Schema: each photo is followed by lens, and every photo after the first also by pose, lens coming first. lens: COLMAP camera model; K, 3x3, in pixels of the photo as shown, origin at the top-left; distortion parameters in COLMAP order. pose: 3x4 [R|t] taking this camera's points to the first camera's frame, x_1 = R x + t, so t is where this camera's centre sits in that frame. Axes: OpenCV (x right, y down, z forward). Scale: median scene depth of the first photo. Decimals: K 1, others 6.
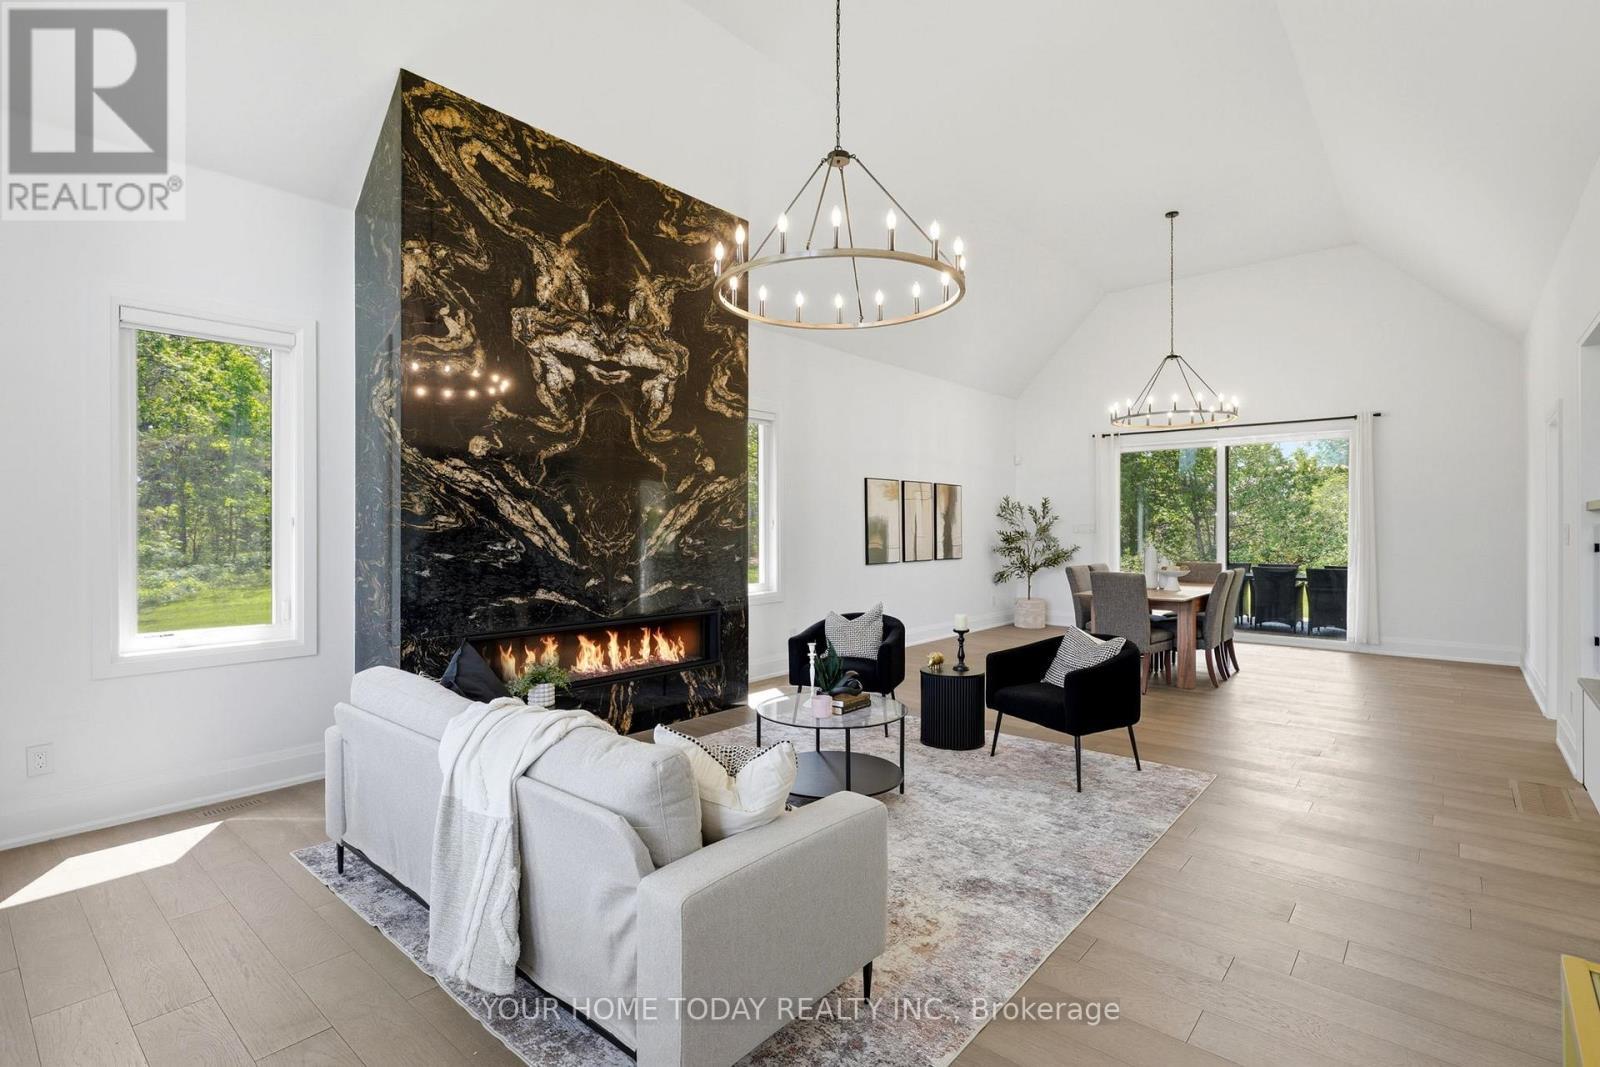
lens RADIAL K [[751.1, 0, 801.1], [0, 751.1, 530.6], [0, 0, 1]] dist [-0.000350, 0.000169]
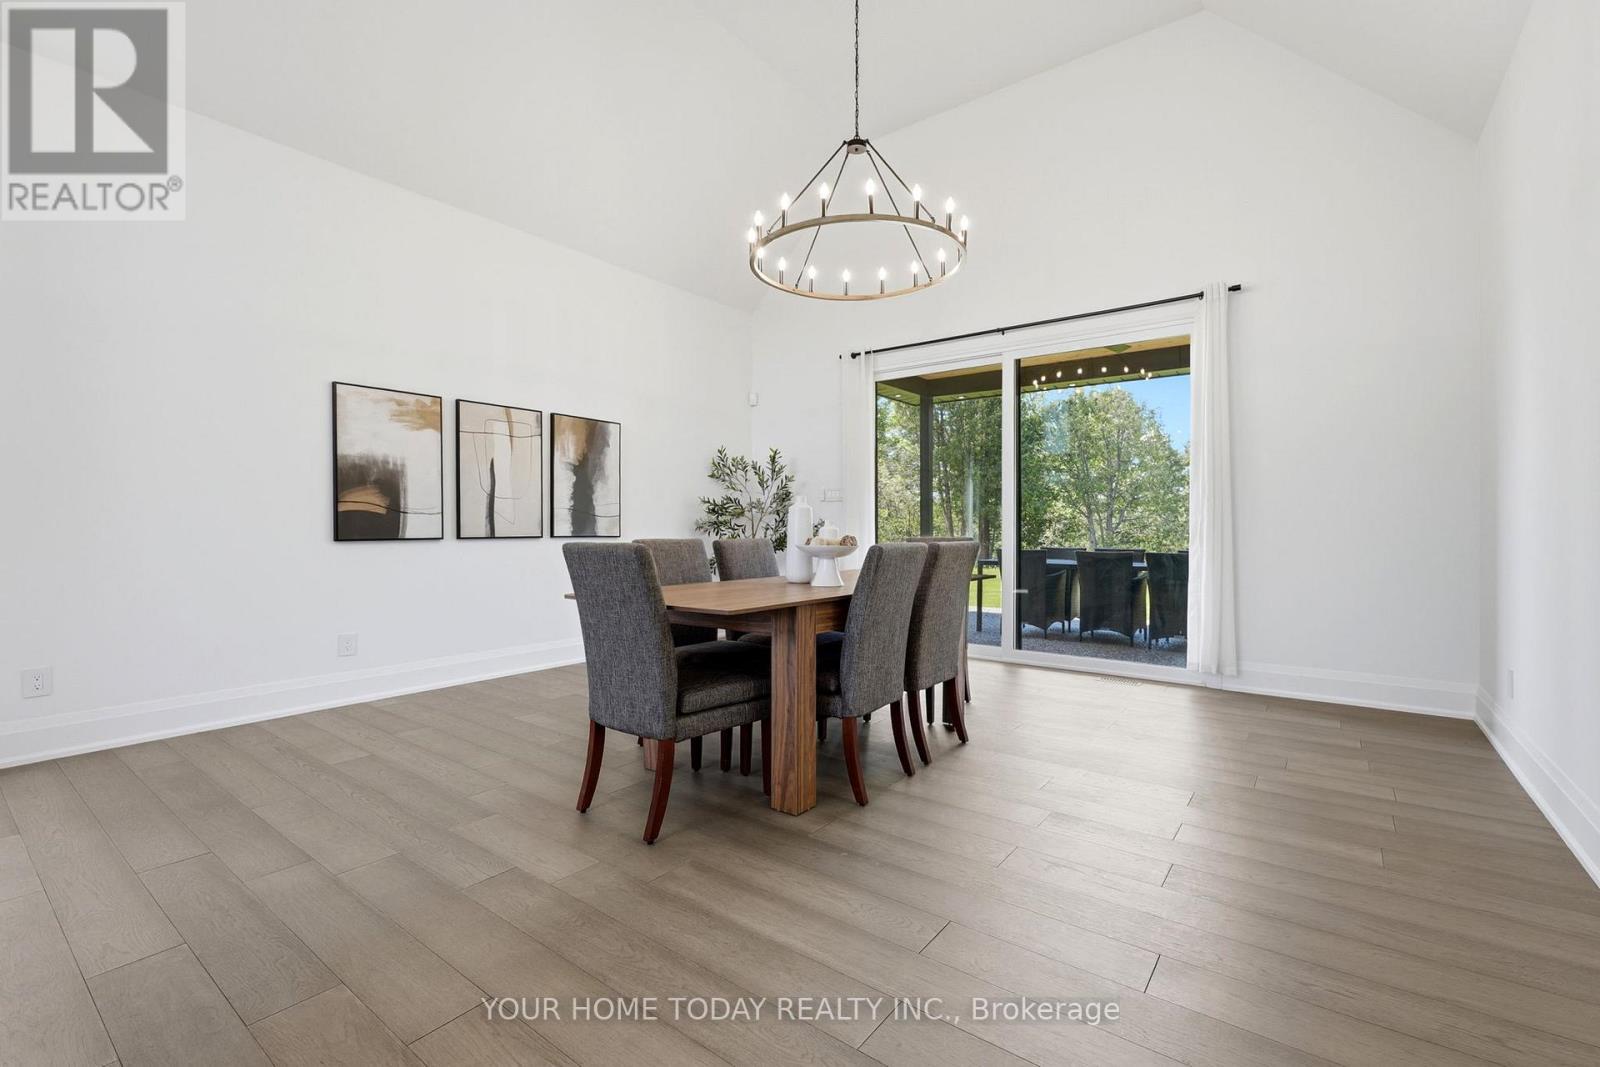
lens RADIAL K [[687.2, 0, 800.4], [0, 687.2, 532.9], [0, 0, 1]] dist [0.002157, -0.000073]
pose [[0.998314, 0.001883, 0.058009, 0.354550], [-0.002112, 0.999990, 0.003886, 0.033106], [-0.058001, -0.004002, 0.998308, 0.429971]]
